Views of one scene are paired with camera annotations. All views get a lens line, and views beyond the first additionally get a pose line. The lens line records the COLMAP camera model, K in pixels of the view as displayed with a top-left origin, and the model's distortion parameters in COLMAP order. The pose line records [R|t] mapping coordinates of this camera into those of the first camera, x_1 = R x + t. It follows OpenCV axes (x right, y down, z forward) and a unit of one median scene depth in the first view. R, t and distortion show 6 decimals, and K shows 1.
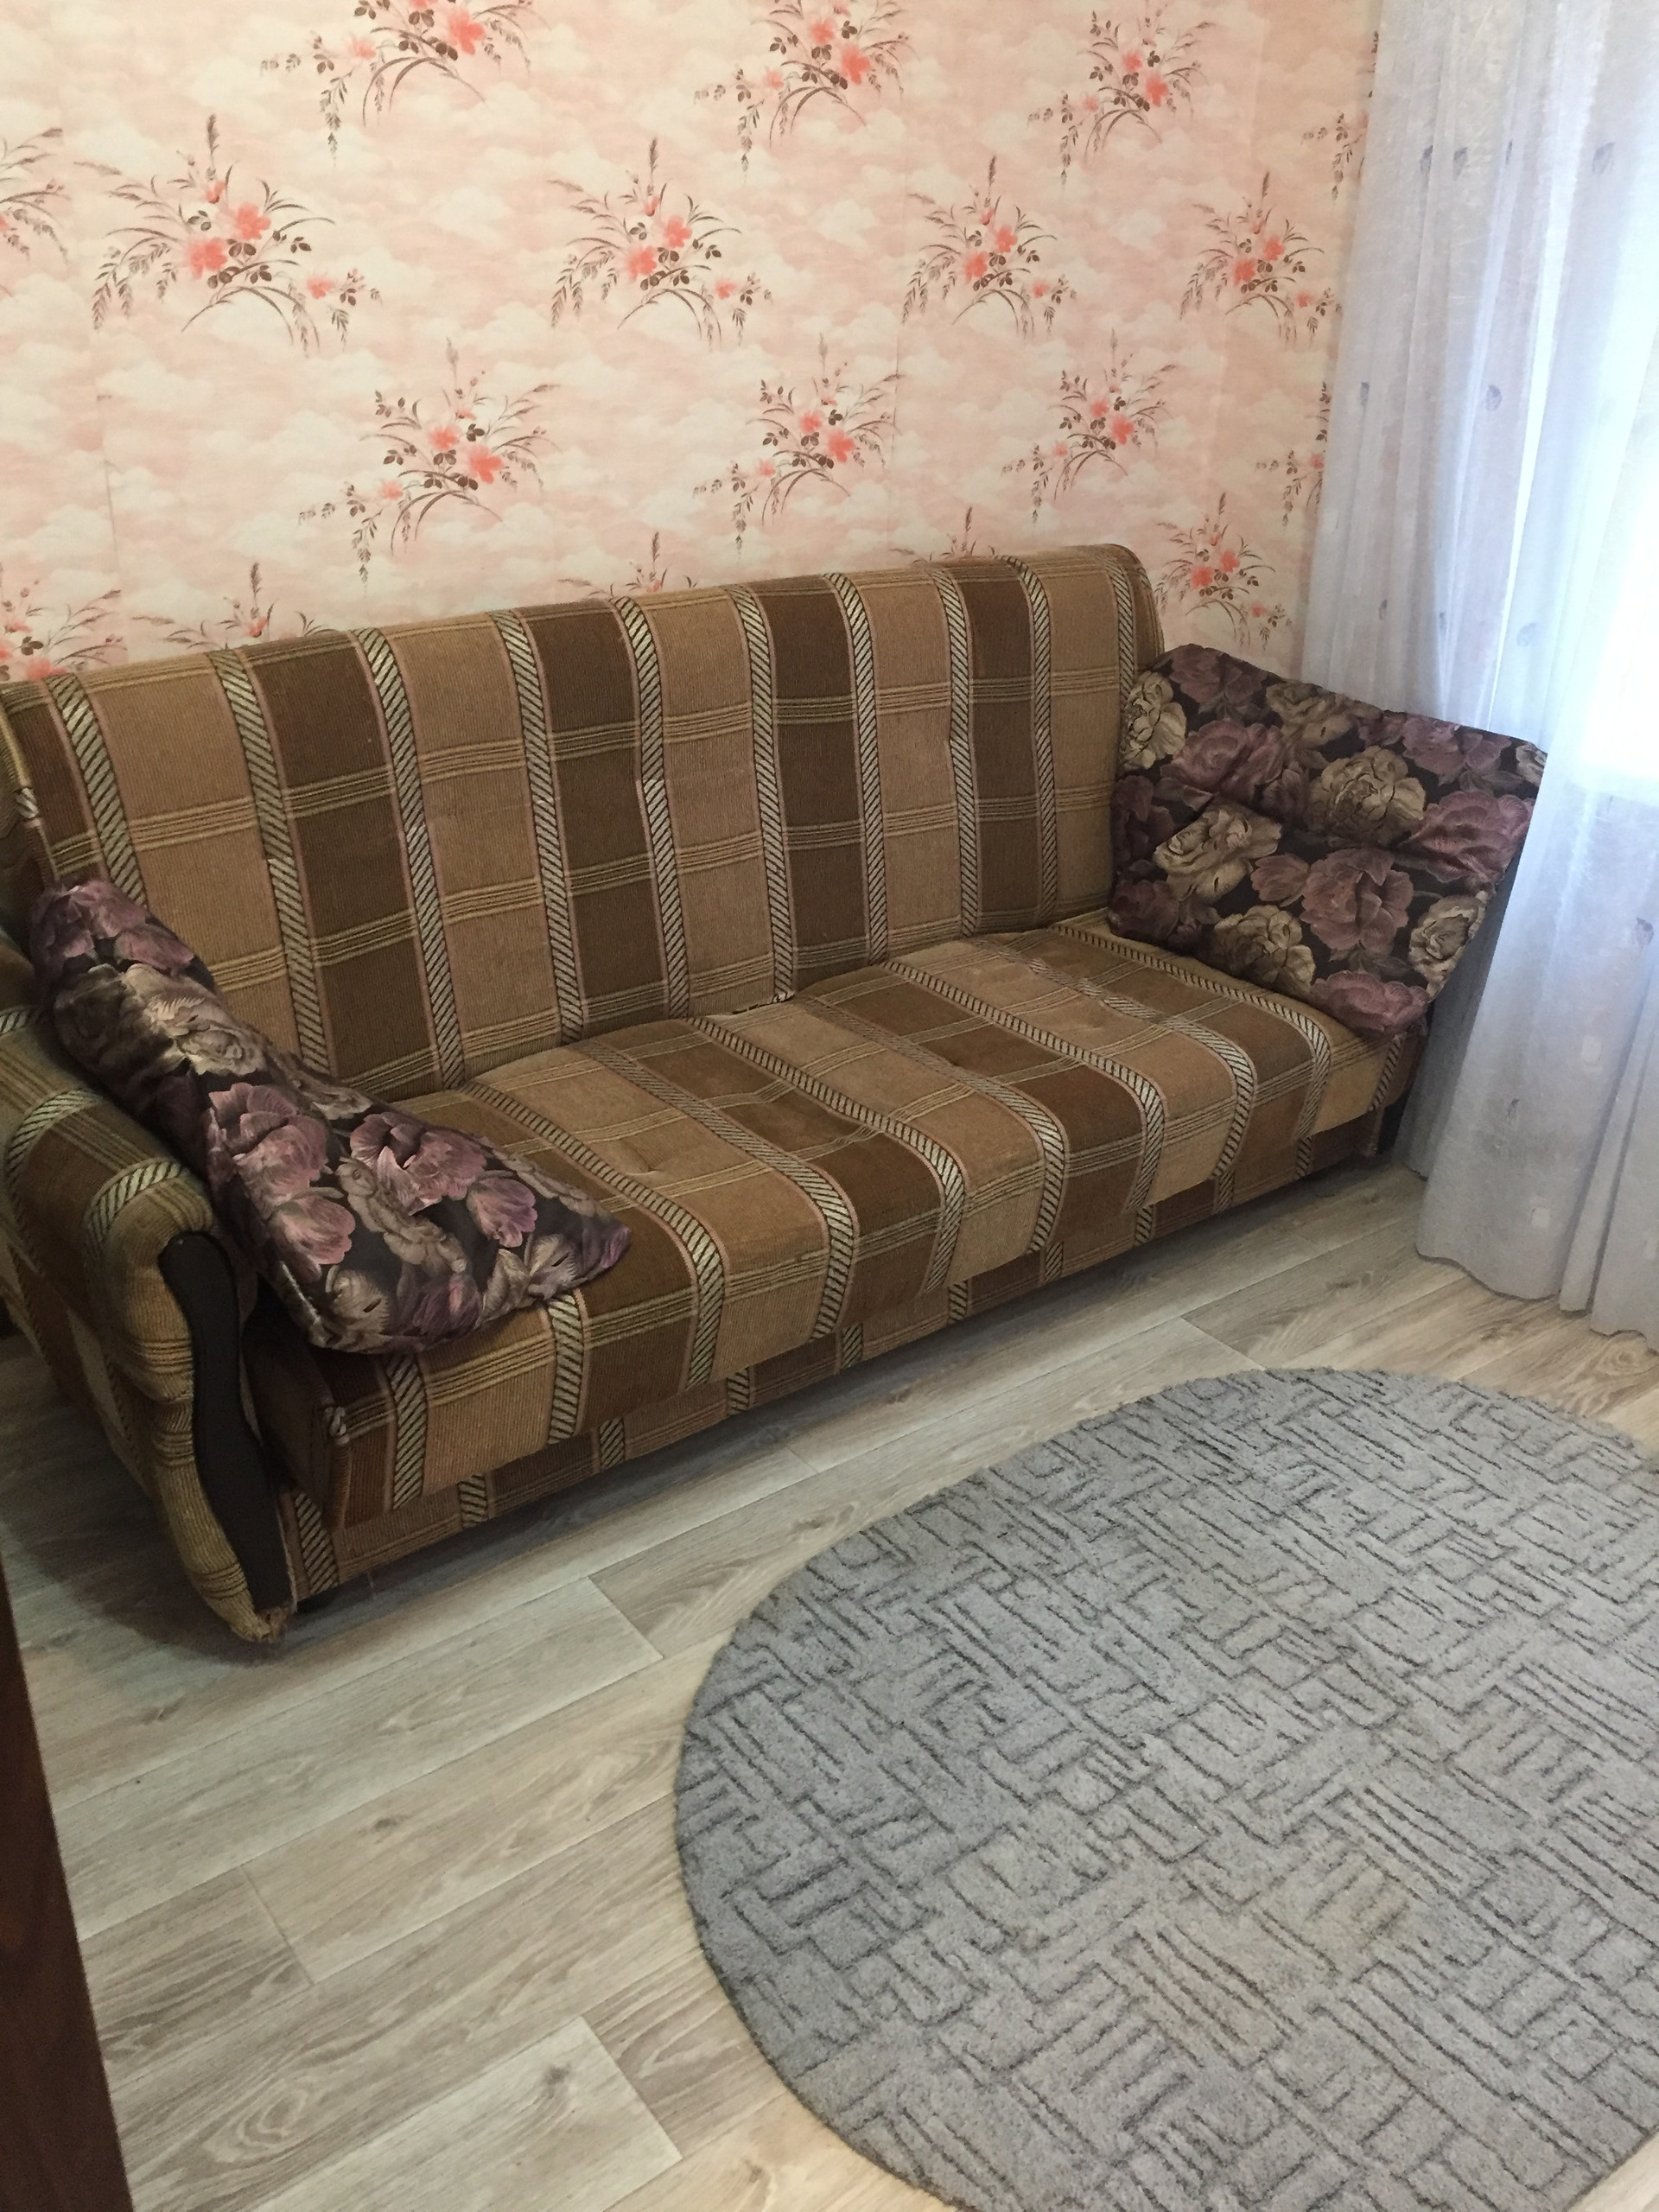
lens RADIAL K [[1951.1, 0, 833.7], [0, 1951.1, 1100.9], [0, 0, 1]] dist [0.121334, -0.145527]
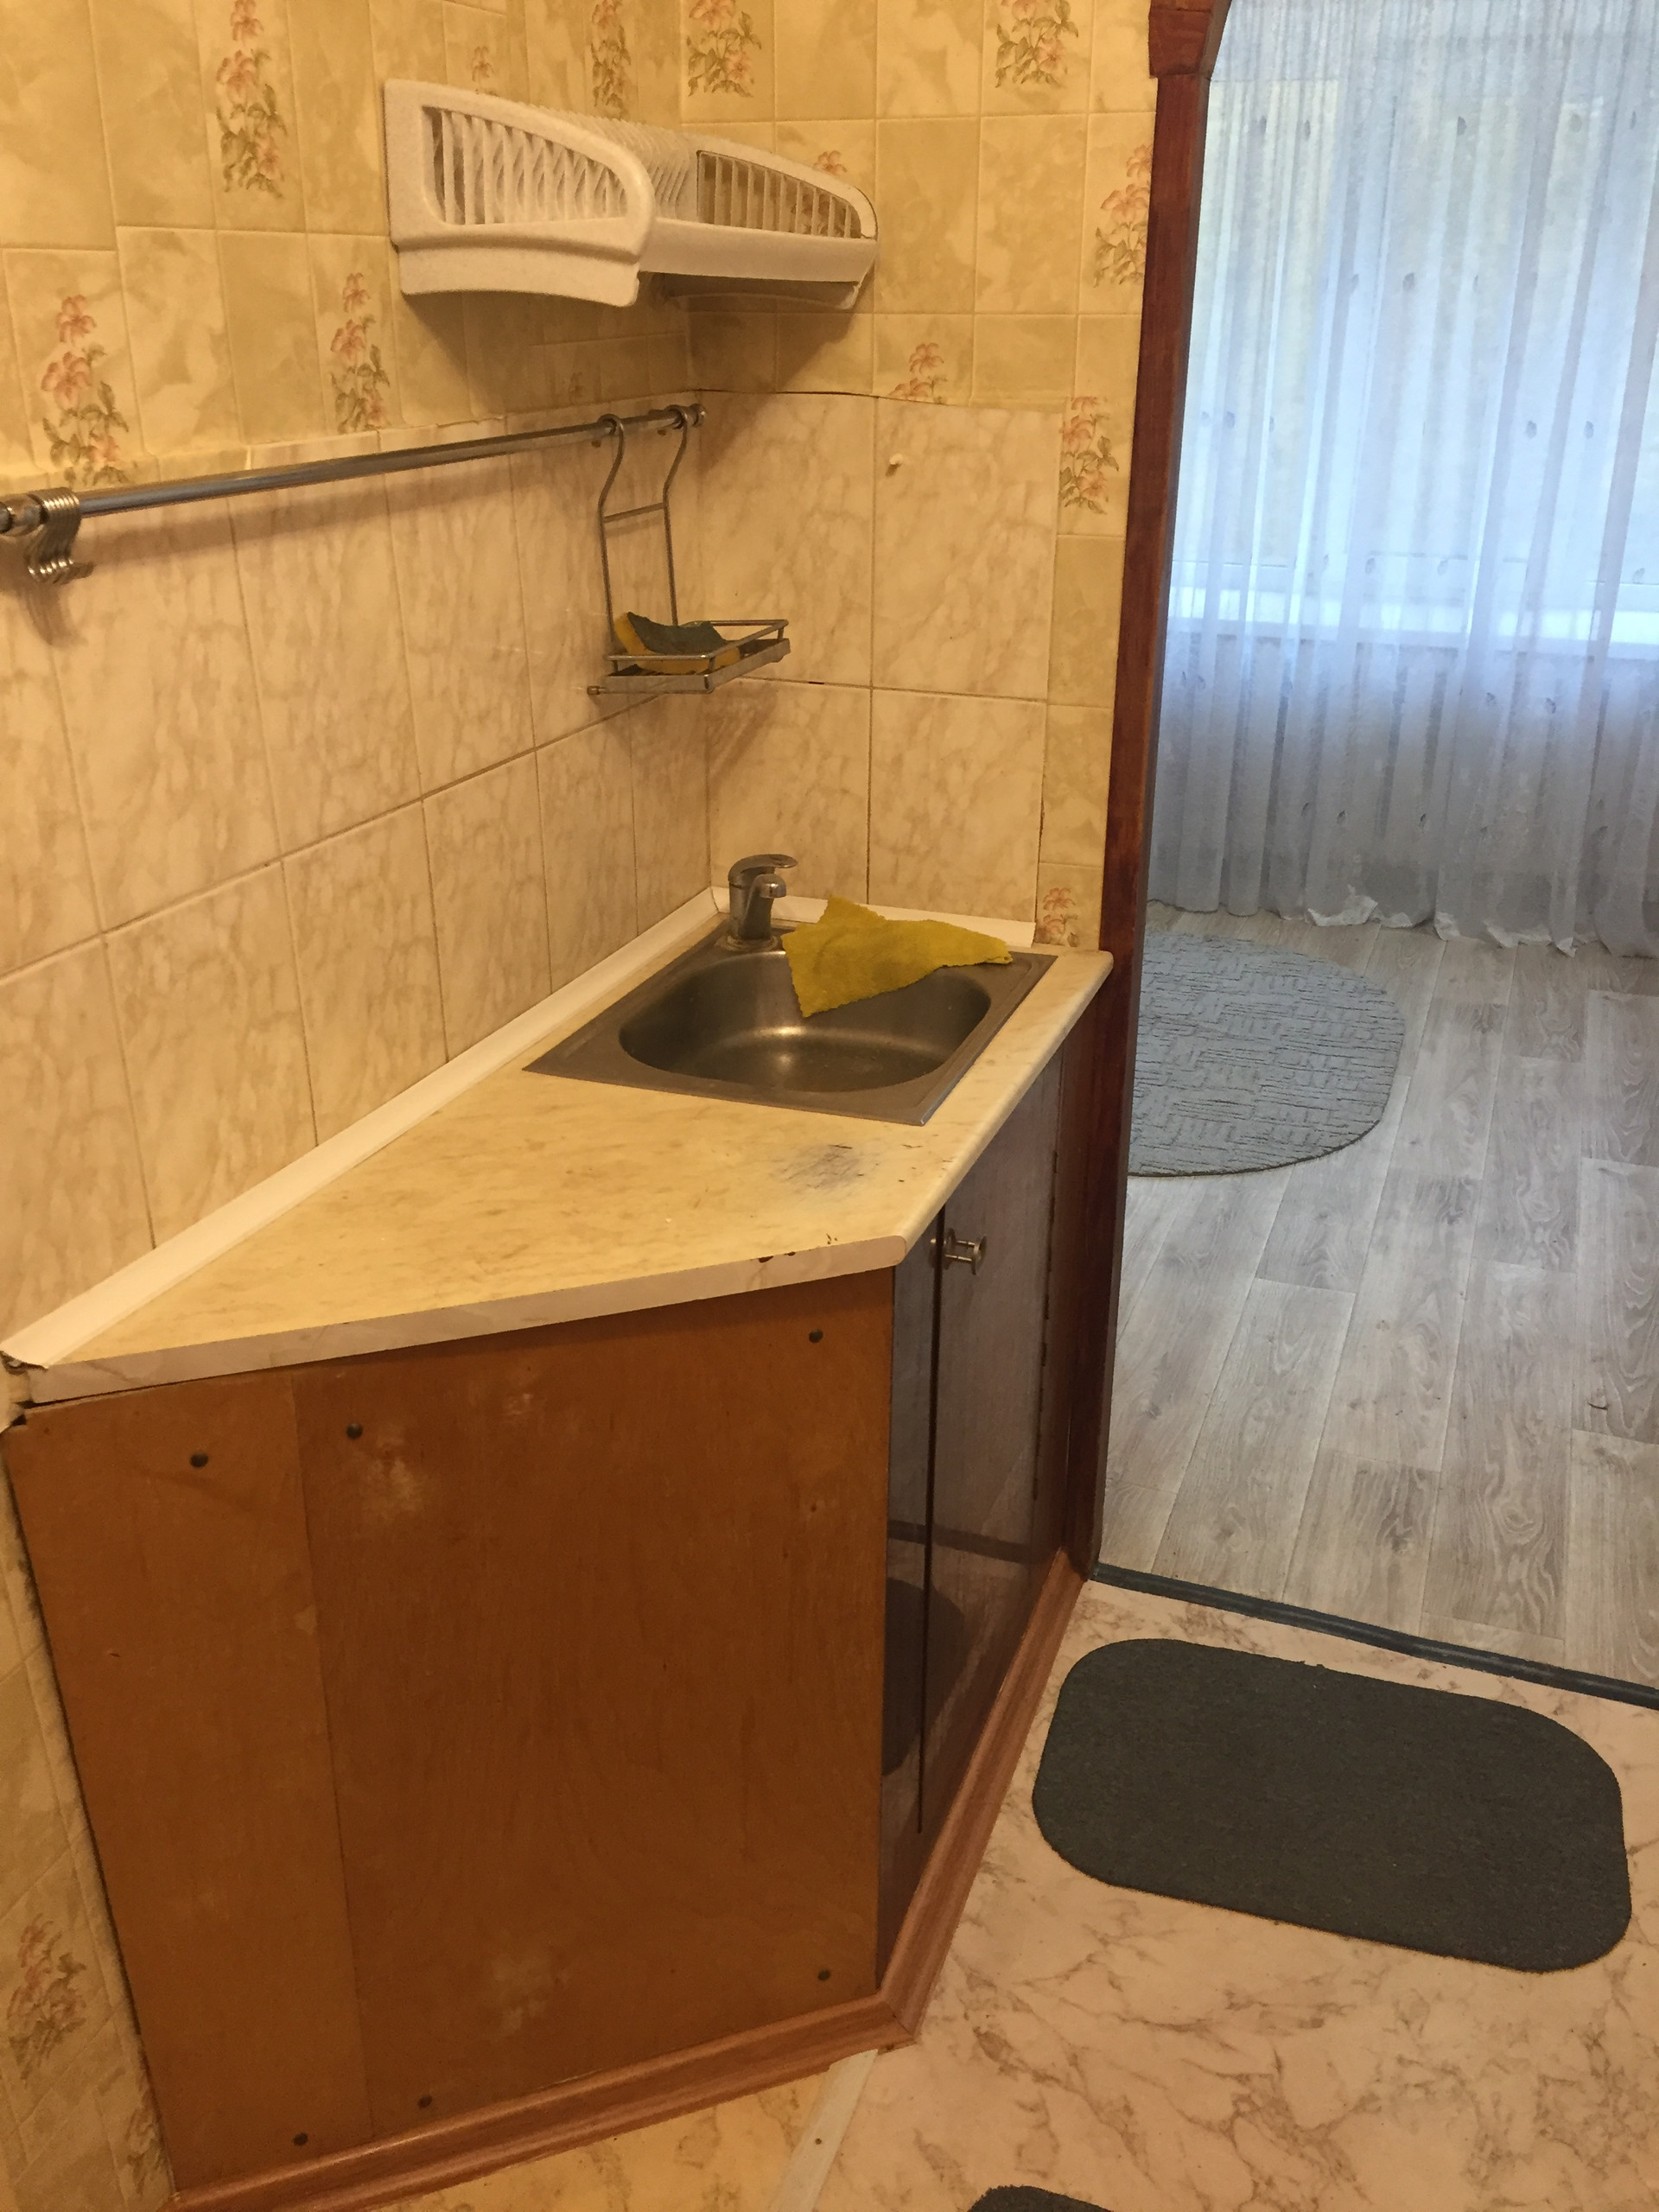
lens RADIAL K [[1951.1, 0, 847.6], [0, 1951.1, 1082.8], [0, 0, 1]] dist [0.121334, -0.145527]
pose [[0.844731, -0.241978, 0.477364, -1.201421], [0.264290, 0.964213, 0.021082, 0.264550], [-0.465381, 0.108354, 0.878453, -0.733587]]
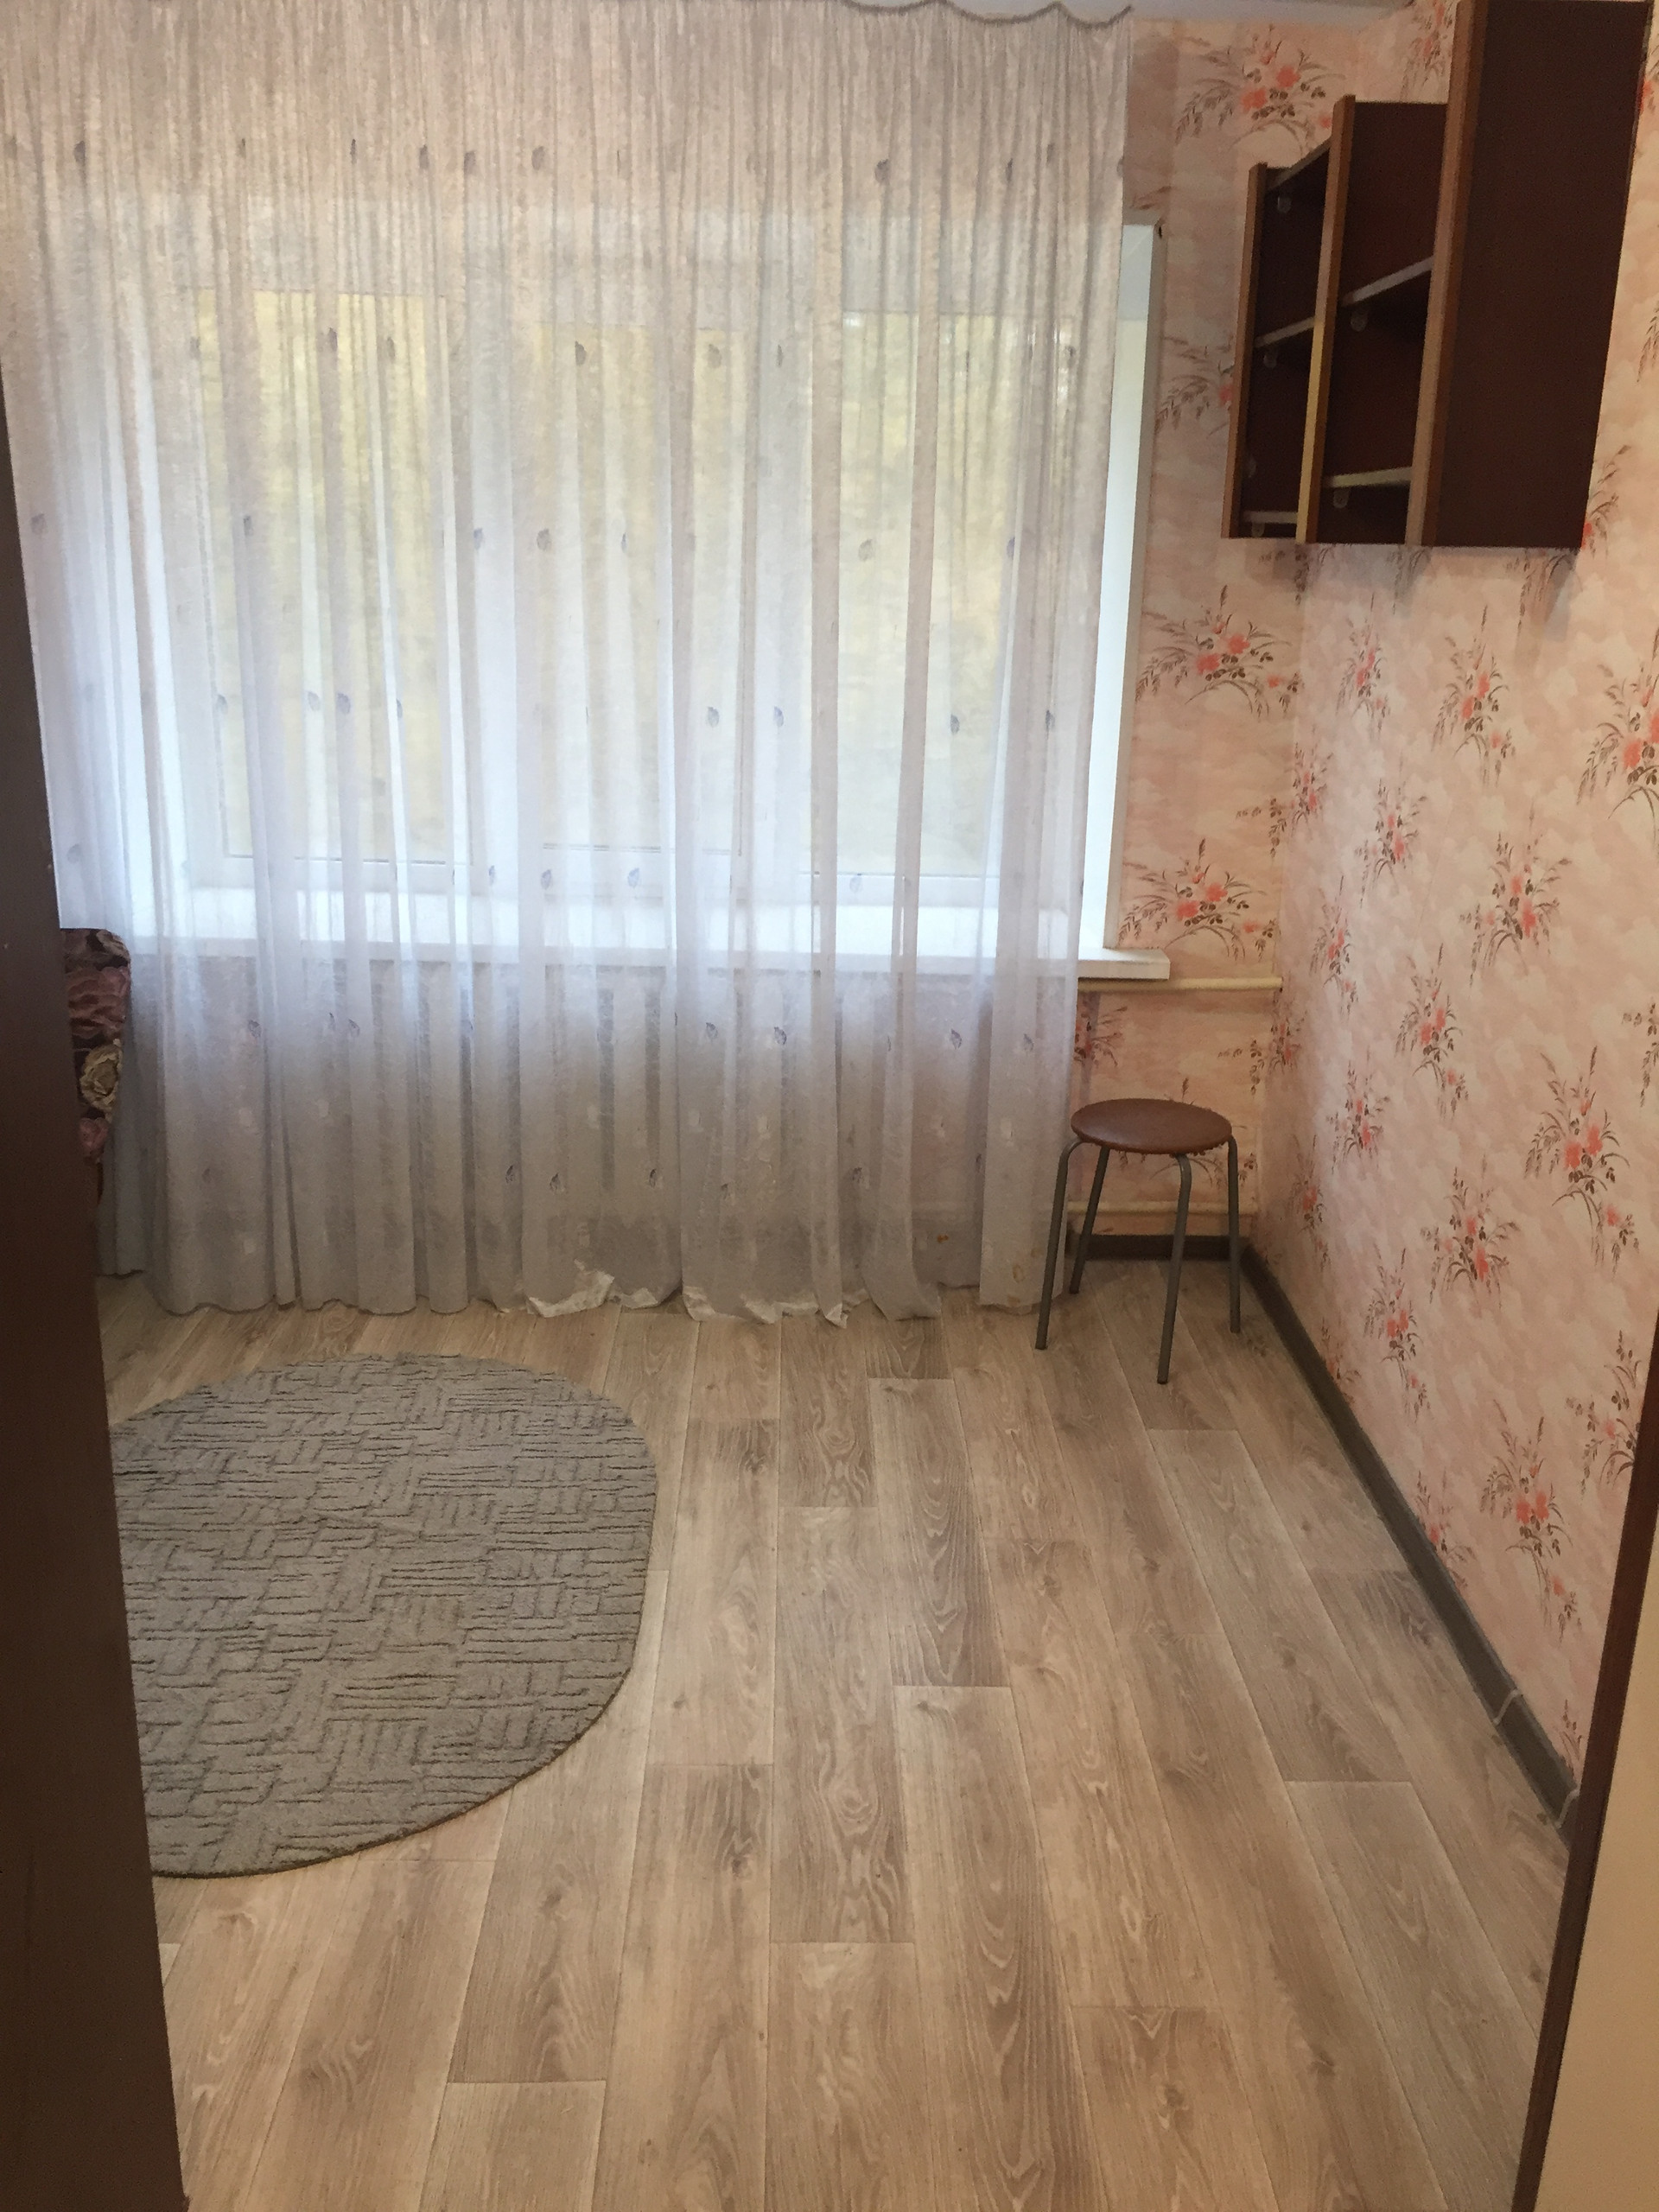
lens RADIAL K [[1951.1, 0, 849.7], [0, 1951.1, 1108.1], [0, 0, 1]] dist [0.121334, -0.145527]
pose [[0.592371, -0.262750, 0.761616, -0.652658], [0.359541, 0.932186, 0.041951, 0.095680], [-0.720991, 0.248981, 0.646669, -0.339329]]
